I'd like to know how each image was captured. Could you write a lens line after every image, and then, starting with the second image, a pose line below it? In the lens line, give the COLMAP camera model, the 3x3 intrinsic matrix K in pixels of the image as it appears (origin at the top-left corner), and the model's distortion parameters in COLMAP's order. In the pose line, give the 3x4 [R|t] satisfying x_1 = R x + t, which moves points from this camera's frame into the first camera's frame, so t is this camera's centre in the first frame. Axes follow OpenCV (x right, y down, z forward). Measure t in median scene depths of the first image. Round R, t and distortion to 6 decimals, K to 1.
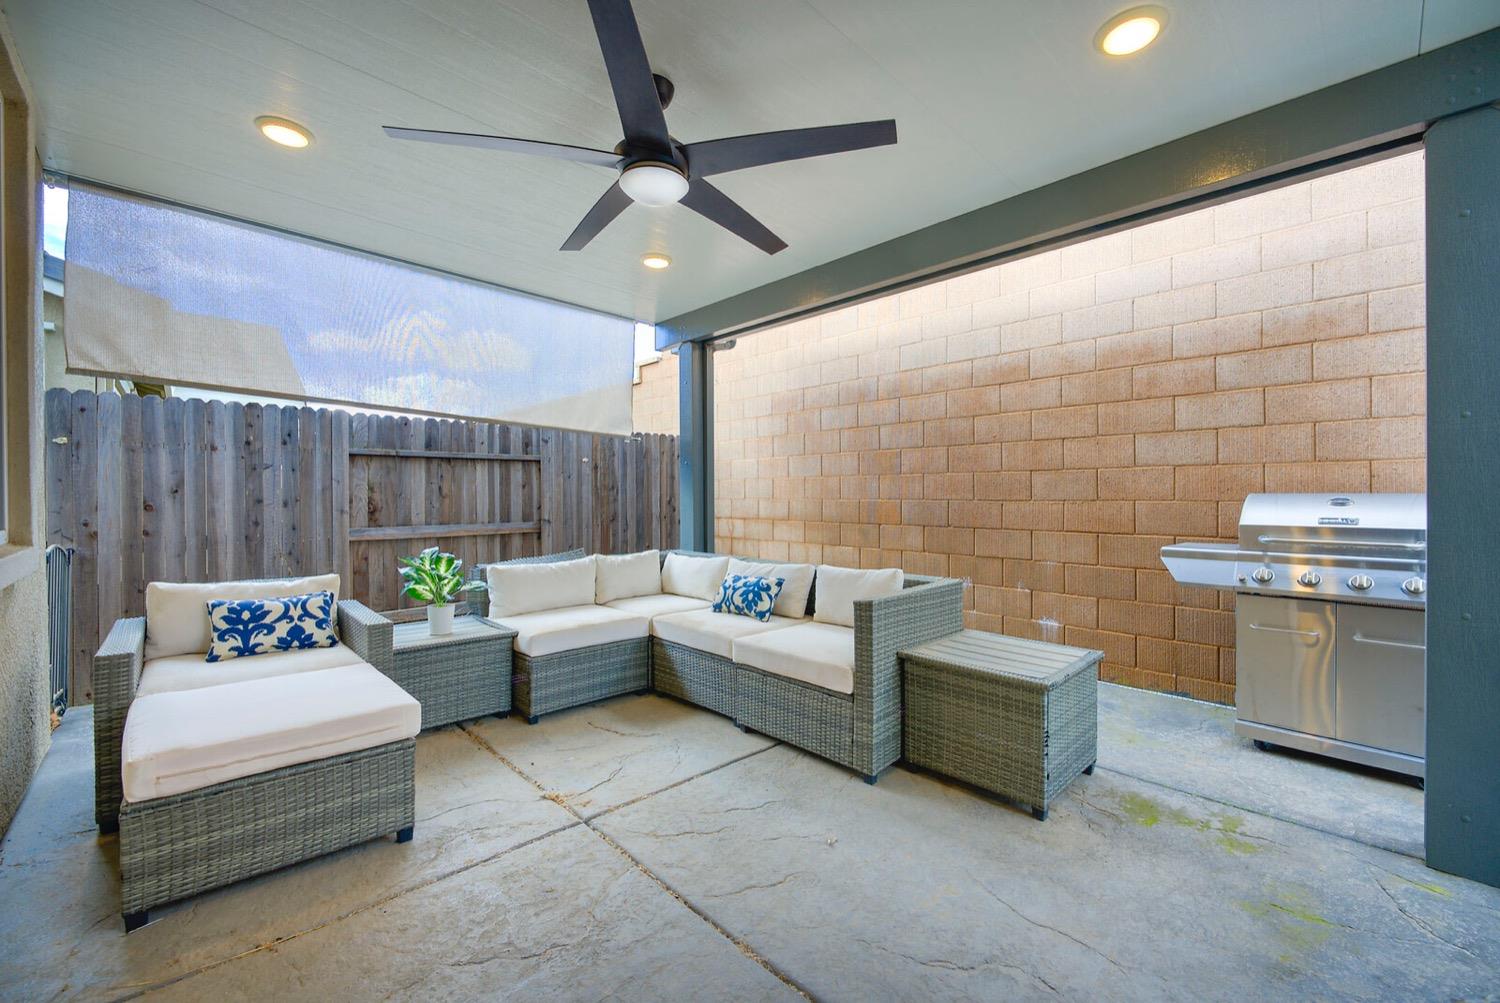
lens RADIAL K [[613.4, 0, 750.1], [0, 613.4, 494.2], [0, 0, 1]] dist [-0.002599, -0.000456]
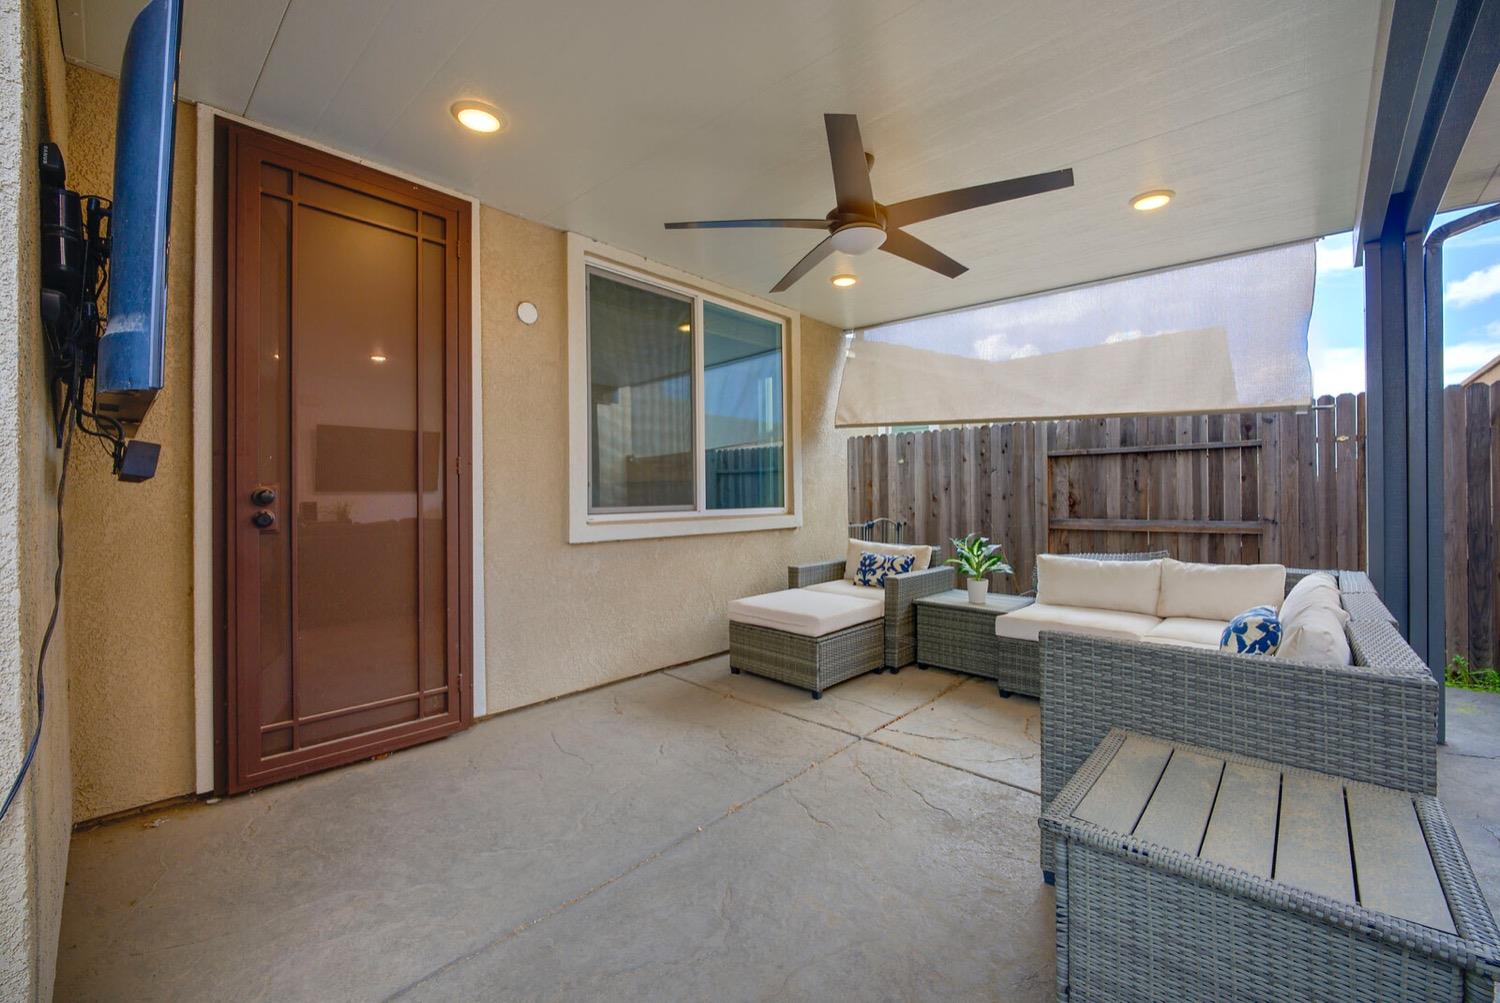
lens RADIAL K [[613.4, 0, 750.1], [0, 613.4, 494.2], [0, 0, 1]] dist [-0.002599, -0.000456]
pose [[0.057514, -0.000313, -0.998345, 0.528900], [0.008433, 0.999964, 0.000173, 0.003674], [0.998309, -0.008429, 0.057514, 0.353779]]
